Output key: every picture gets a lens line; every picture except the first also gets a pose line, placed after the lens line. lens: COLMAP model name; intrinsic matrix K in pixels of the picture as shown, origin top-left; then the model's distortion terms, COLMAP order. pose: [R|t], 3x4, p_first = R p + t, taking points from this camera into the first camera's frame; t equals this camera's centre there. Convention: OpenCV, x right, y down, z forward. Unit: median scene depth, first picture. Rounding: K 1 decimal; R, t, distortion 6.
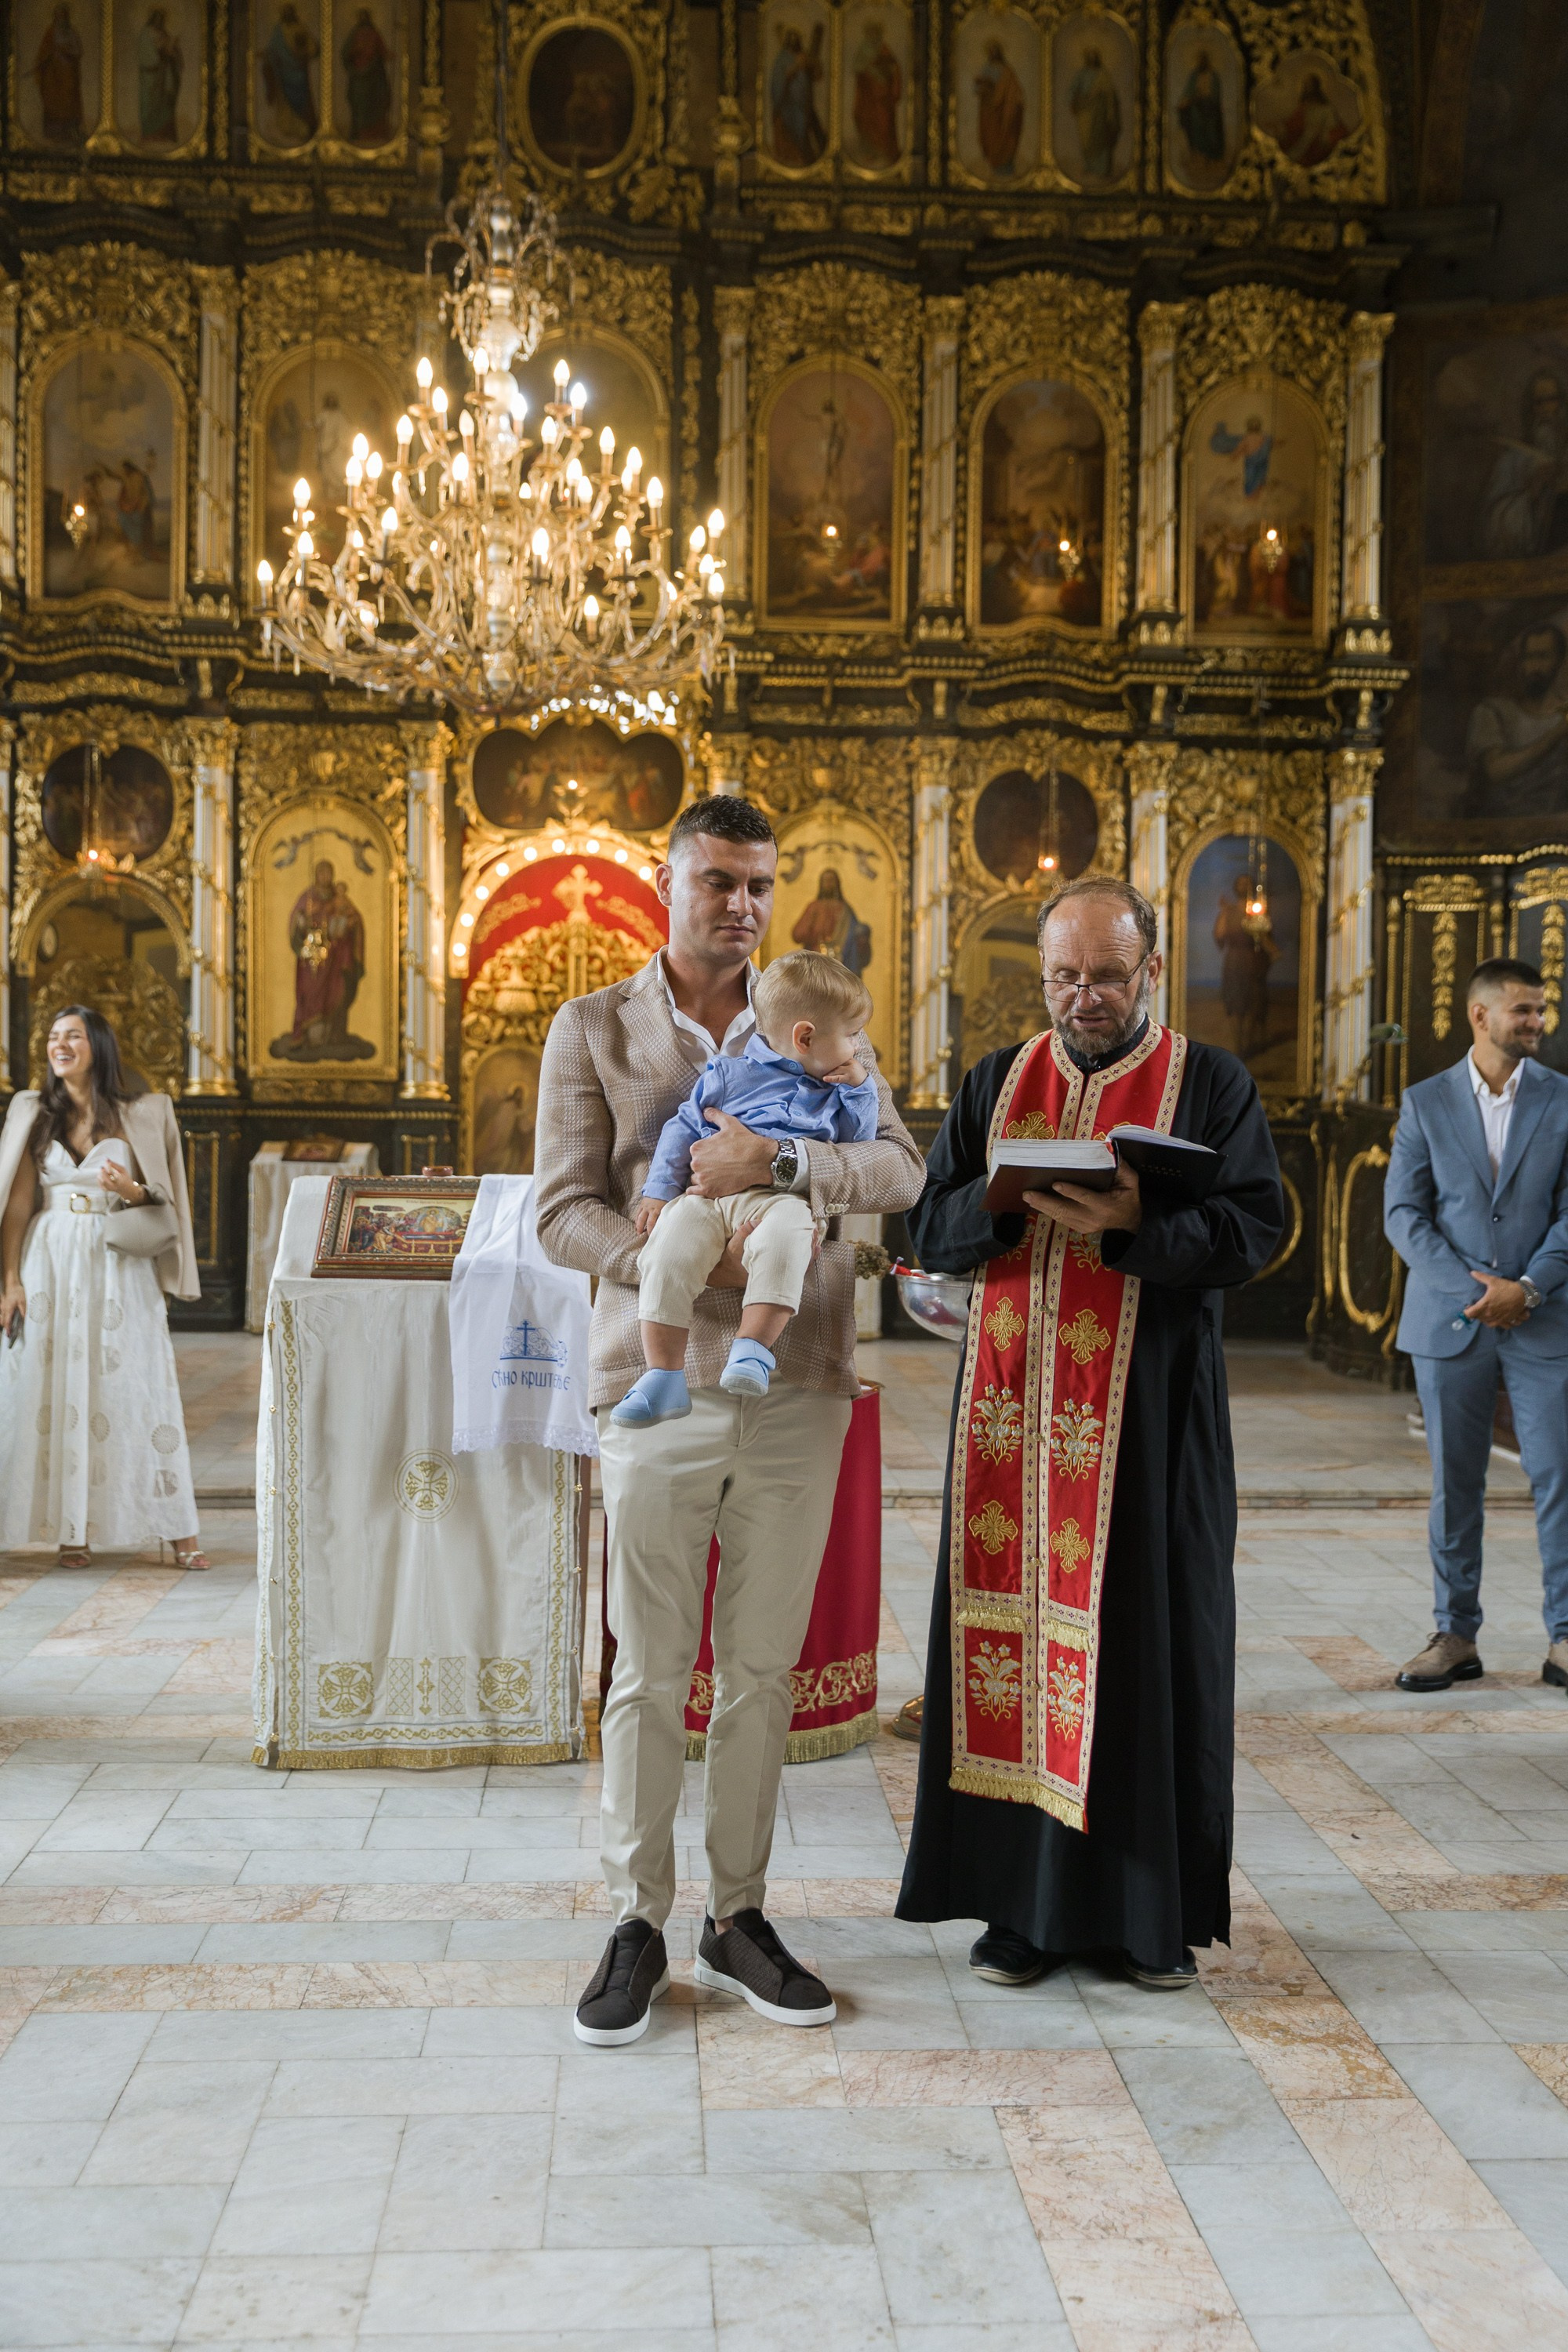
lens RADIAL K [[2501.5, 0, 818.7], [0, 2501.5, 1187.7], [0, 0, 1]] dist [0.006754, 0.000000]
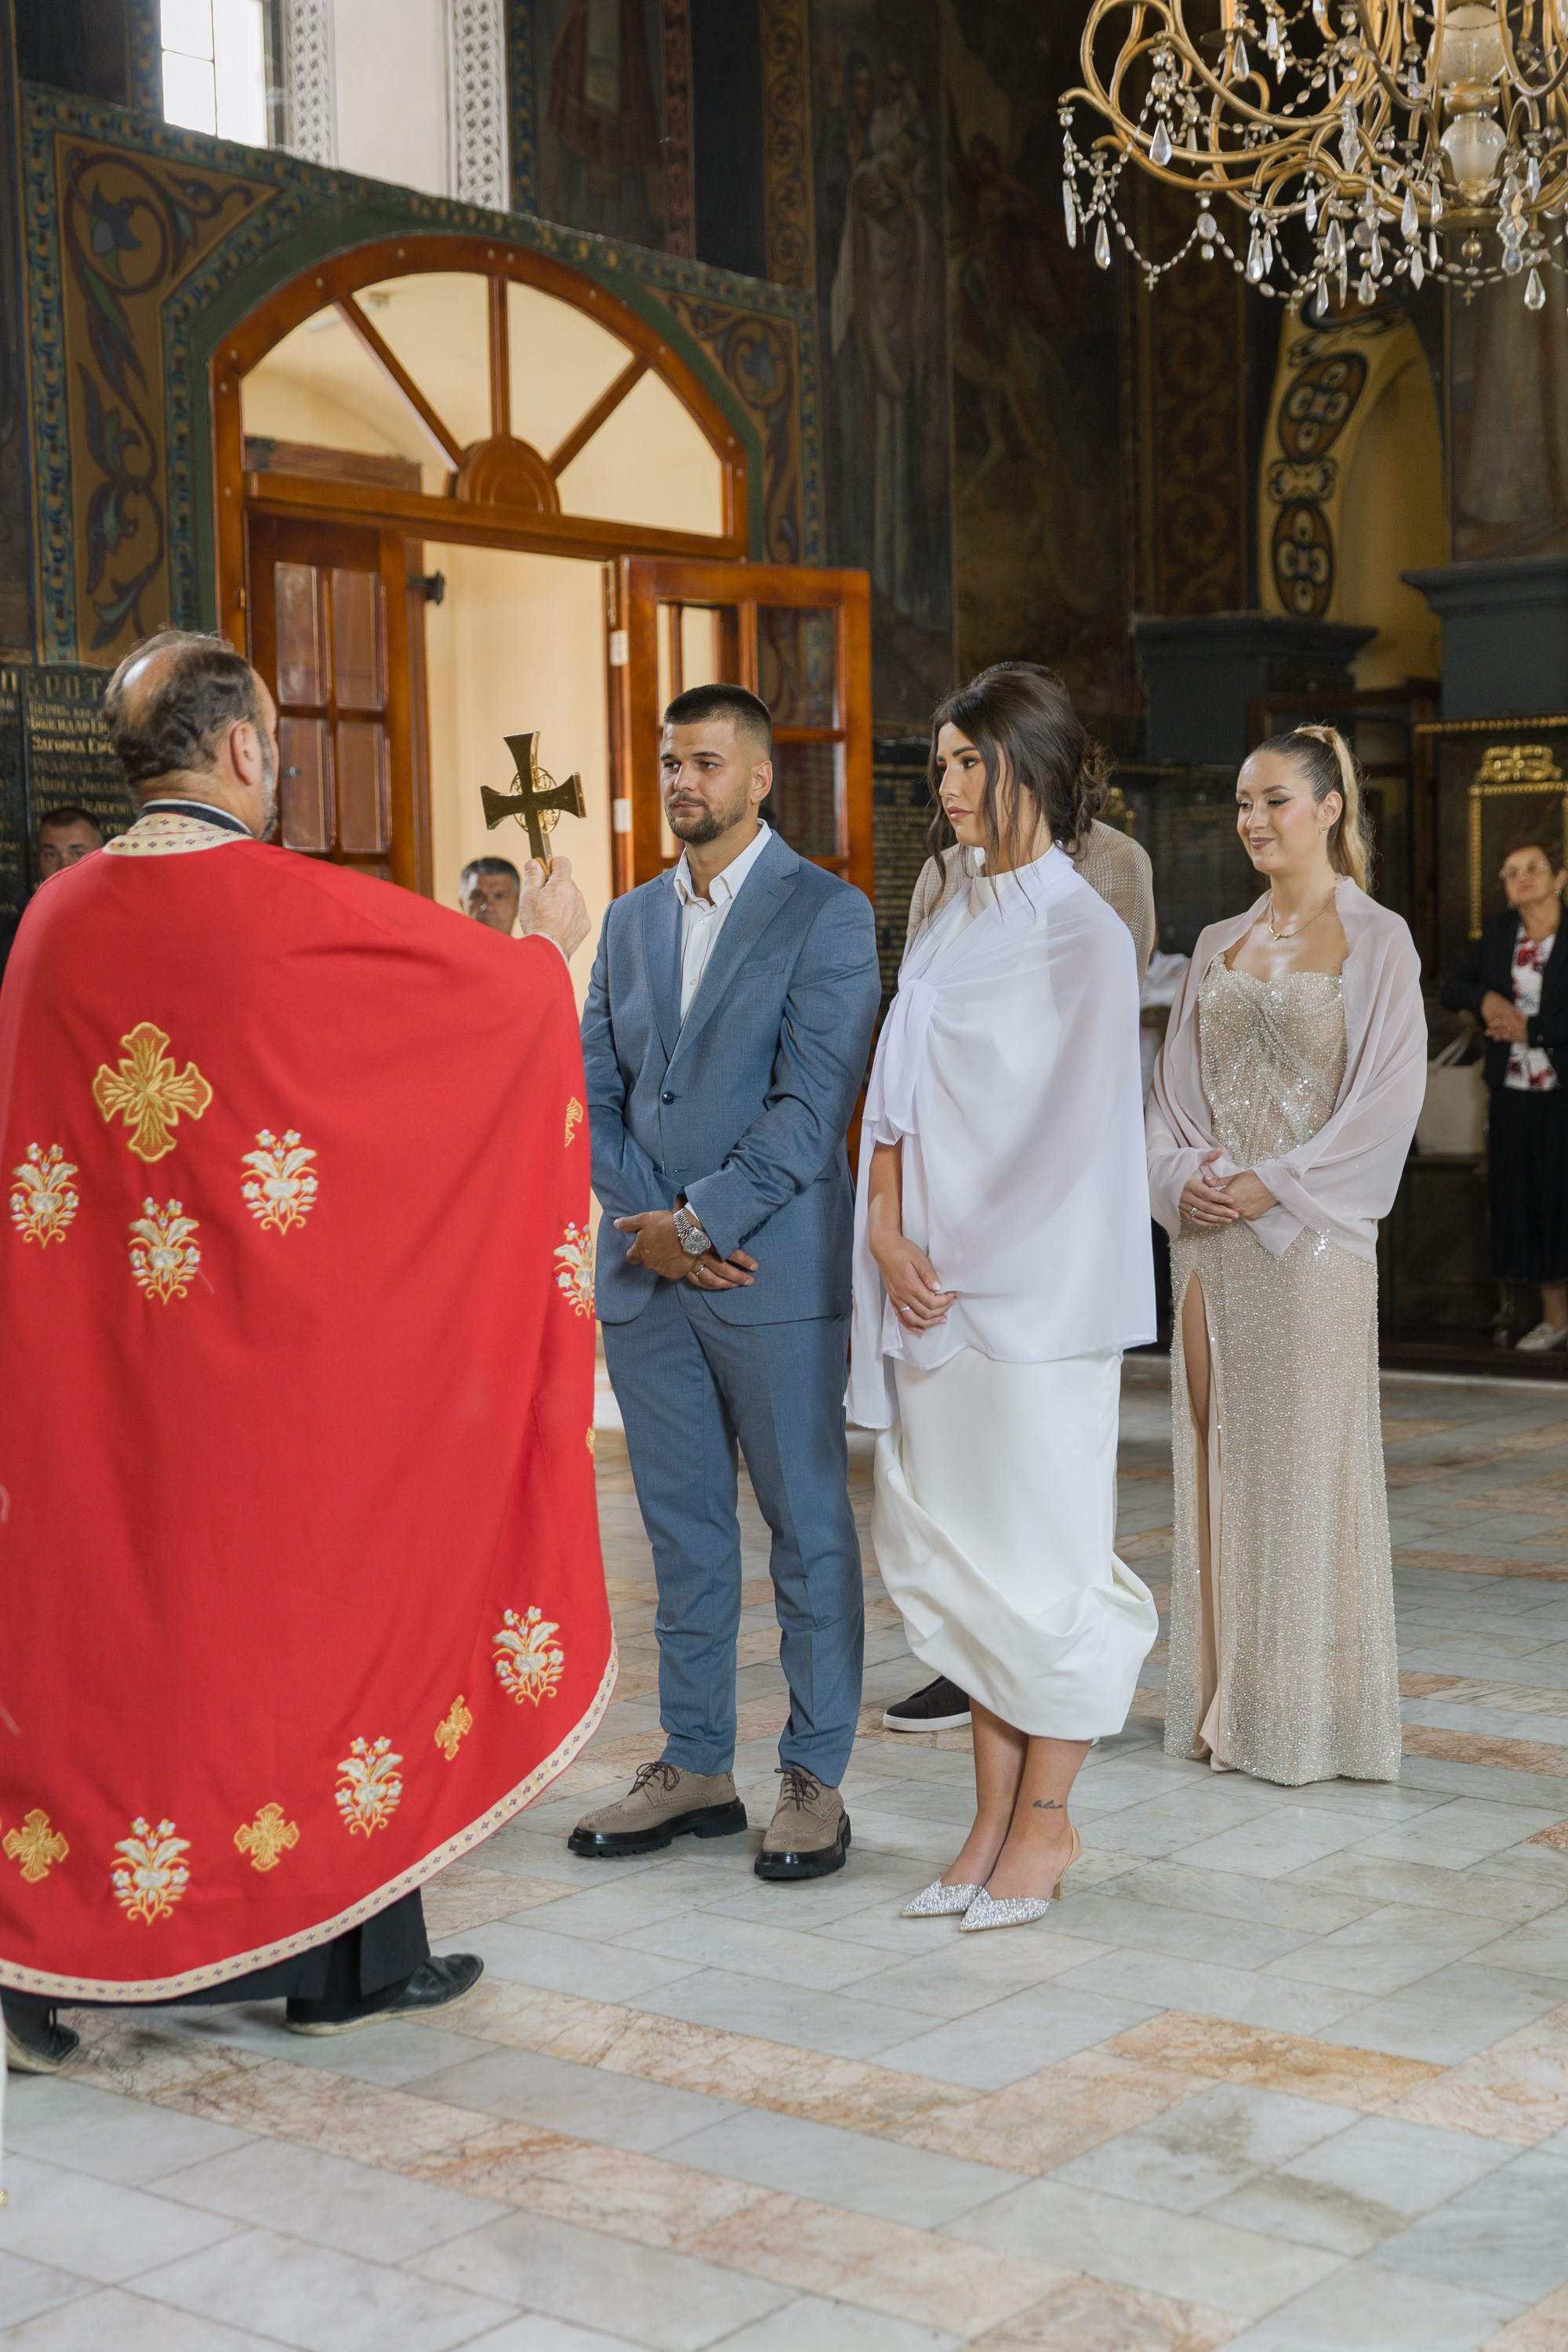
lens RADIAL K [[3277.5, 0, 836.4], [0, 3277.5, 1179.3], [0, 0, 1]] dist [0.000600, 0.000000]
pose [[-0.749417, -0.038831, 0.660958, -0.914053], [0.032638, 0.994898, 0.095457, -0.055424], [-0.661293, 0.093109, -0.744327, 1.708005]]
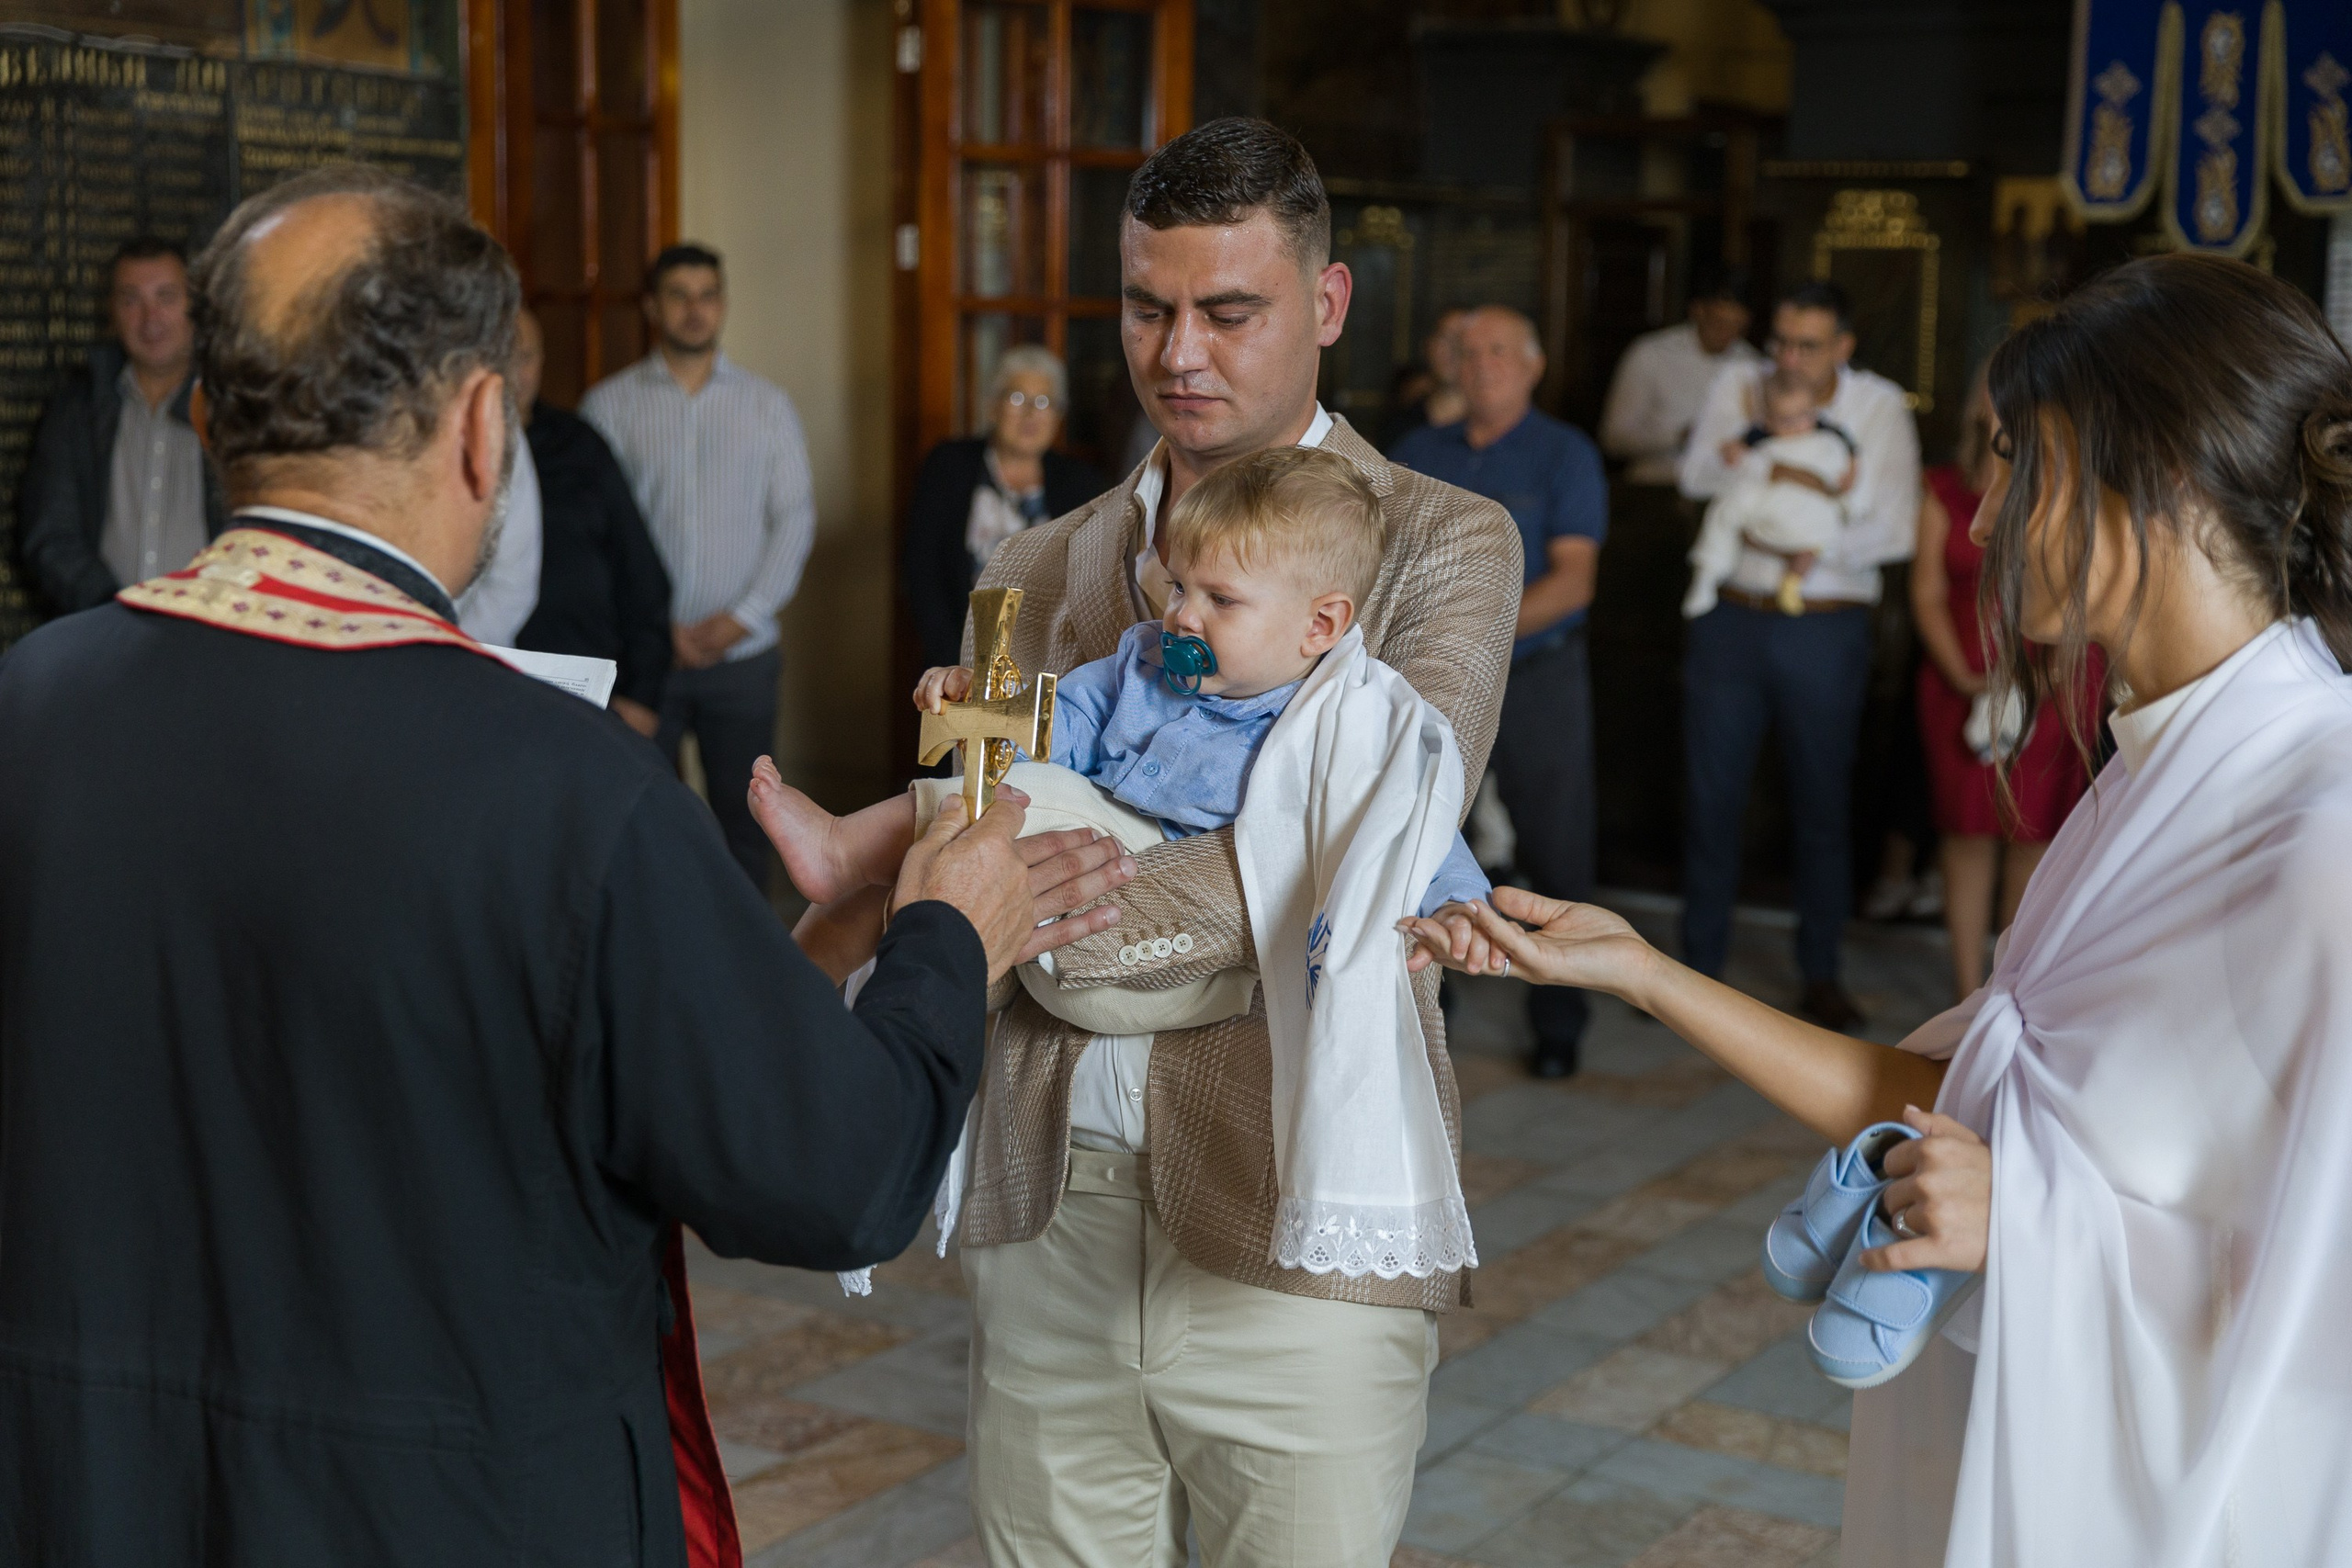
lens RADIAL K [[3173.2, 0, 1163.4], [0, 3173.2, 788.7], [0, 0, 1]] dist [0.021490, 0.000000]
pose [[-0.802495, -0.113082, 0.585845, -0.462942], [-0.006592, 0.983496, 0.180808, -0.137503], [-0.596623, 0.141235, -0.789996, 1.498548]]
